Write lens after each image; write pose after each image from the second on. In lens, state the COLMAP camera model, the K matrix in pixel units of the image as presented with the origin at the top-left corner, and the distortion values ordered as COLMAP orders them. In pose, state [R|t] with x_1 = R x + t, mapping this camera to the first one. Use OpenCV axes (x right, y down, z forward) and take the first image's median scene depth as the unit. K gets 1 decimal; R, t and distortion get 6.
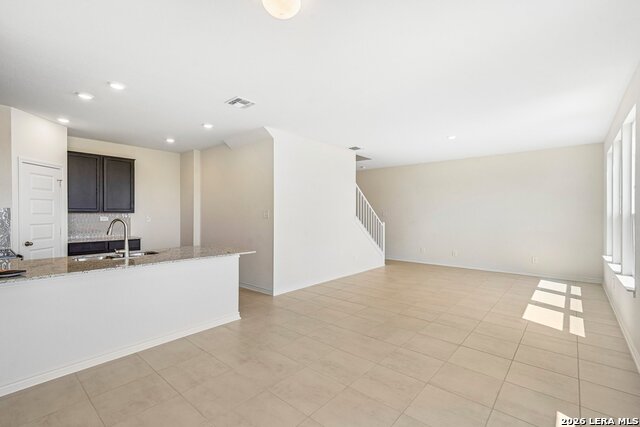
lens RADIAL K [[293.3, 0, 319.6], [0, 293.3, 213.3], [0, 0, 1]] dist [0.014315, -0.000337]
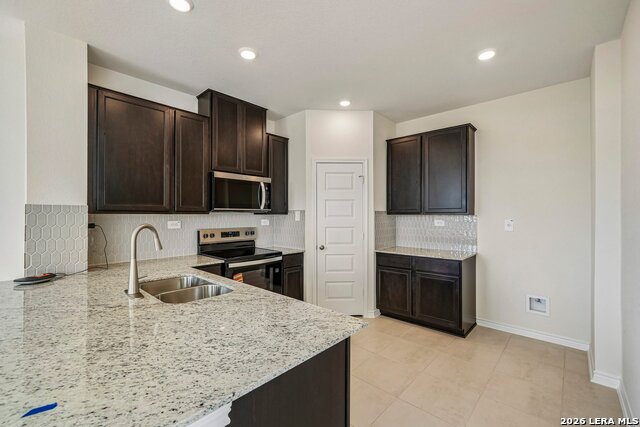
lens RADIAL K [[274.2, 0, 319.0], [0, 274.2, 214.5], [0, 0, 1]] dist [-0.000473, -0.000114]
pose [[-0.026382, -0.005692, -0.999636, -0.103944], [-0.000187, 0.999984, -0.005689, 0.002321], [0.999652, 0.000037, -0.026382, 0.996914]]
